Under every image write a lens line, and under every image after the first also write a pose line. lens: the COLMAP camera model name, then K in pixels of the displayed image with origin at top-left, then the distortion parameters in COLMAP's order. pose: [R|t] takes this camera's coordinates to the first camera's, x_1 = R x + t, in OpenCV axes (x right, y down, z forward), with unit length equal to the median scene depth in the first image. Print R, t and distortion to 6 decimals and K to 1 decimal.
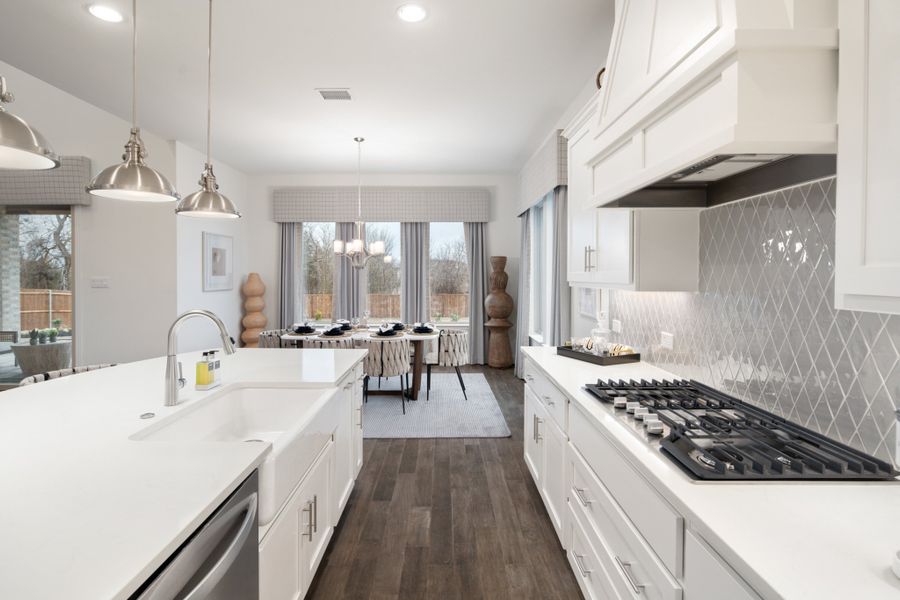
lens RADIAL K [[438.5, 0, 447.3], [0, 438.5, 279.1], [0, 0, 1]] dist [0.005126, -0.003102]
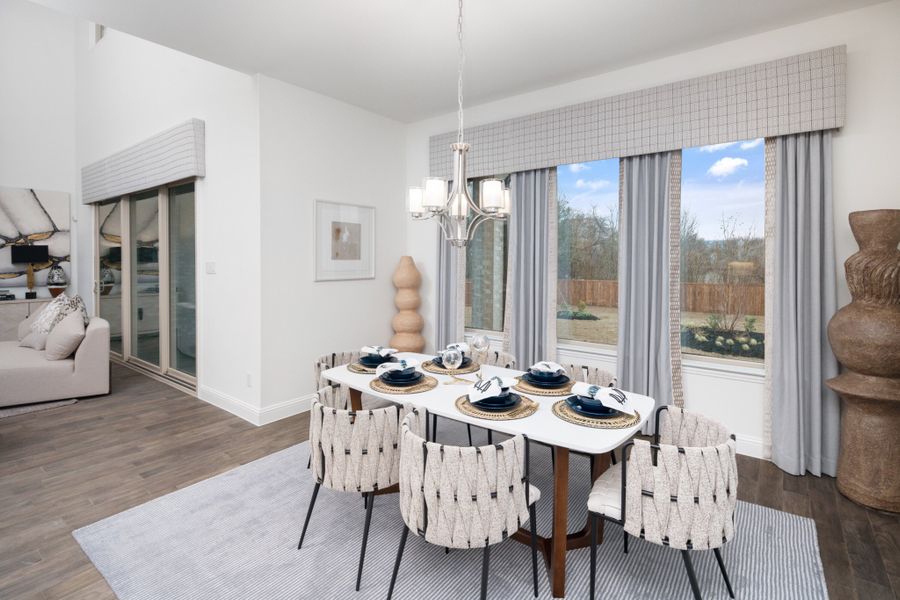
lens RADIAL K [[438.5, 0, 451.1], [0, 438.5, 263.2], [0, 0, 1]] dist [0.005126, -0.003102]
pose [[0.788673, 0.007063, -0.614772, 0.058446], [-0.004080, 0.999972, 0.006254, -0.005945], [0.614799, -0.002424, 0.788680, 0.462336]]
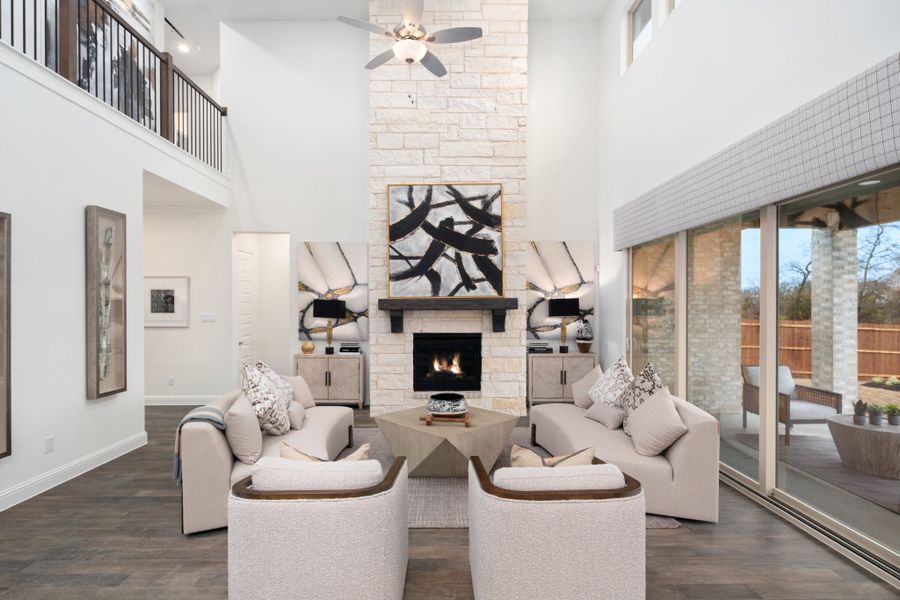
lens RADIAL K [[438.5, 0, 447.9], [0, 438.5, 307.5], [0, 0, 1]] dist [0.005126, -0.003102]
pose [[0.006344, 0.001093, -0.999979, -0.310532], [-0.004470, 0.999989, 0.001064, -0.015691], [0.999970, 0.004463, 0.006349, 0.399298]]
